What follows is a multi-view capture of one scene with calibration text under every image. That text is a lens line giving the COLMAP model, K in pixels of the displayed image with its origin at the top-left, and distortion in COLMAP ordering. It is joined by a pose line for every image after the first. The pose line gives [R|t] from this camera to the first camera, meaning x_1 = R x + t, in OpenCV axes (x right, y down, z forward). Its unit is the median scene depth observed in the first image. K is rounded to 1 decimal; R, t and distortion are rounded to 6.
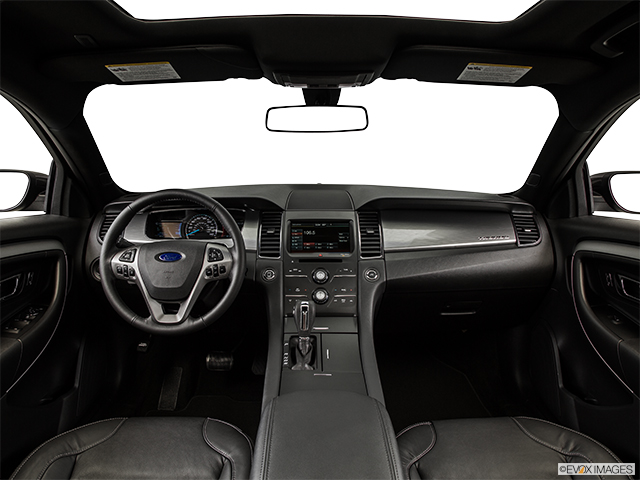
lens RADIAL K [[485.8, 0, 314.0], [0, 485.8, 235.2], [0, 0, 1]] dist [-0.109297, 0.025600]
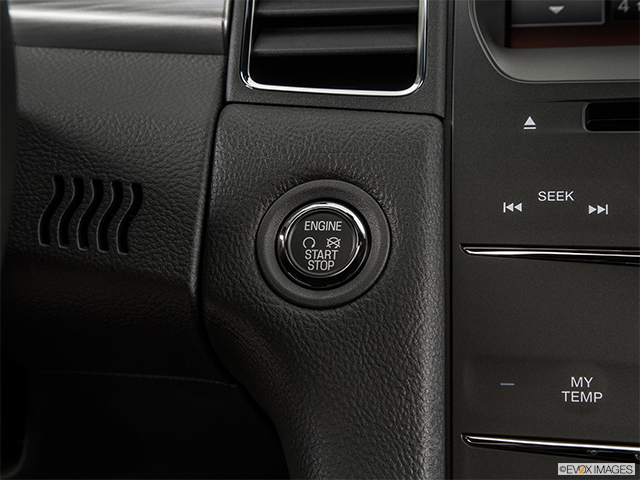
lens RADIAL K [[1159.4, 0, 319.9], [0, 1159.4, 239.2], [0, 0, 1]] dist [-0.033081, 0.000000]
pose [[0.986600, 0.010303, -0.162834, -0.048243], [0.013479, 0.989446, 0.144274, 0.041296], [0.162602, -0.144536, 0.976048, 0.727090]]
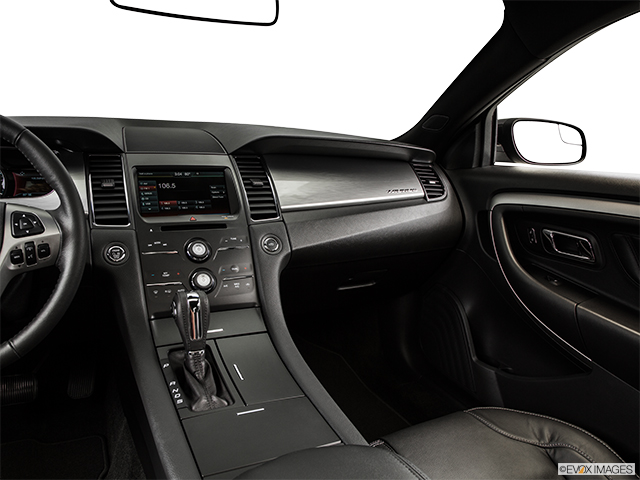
lens RADIAL K [[485.8, 0, 317.1], [0, 485.8, 239.7], [0, 0, 1]] dist [-0.109297, 0.025600]
pose [[0.888853, -0.052828, 0.455137, -0.137371], [0.017218, 0.996481, 0.082035, 0.018704], [-0.457869, -0.065080, 0.886634, 0.346605]]
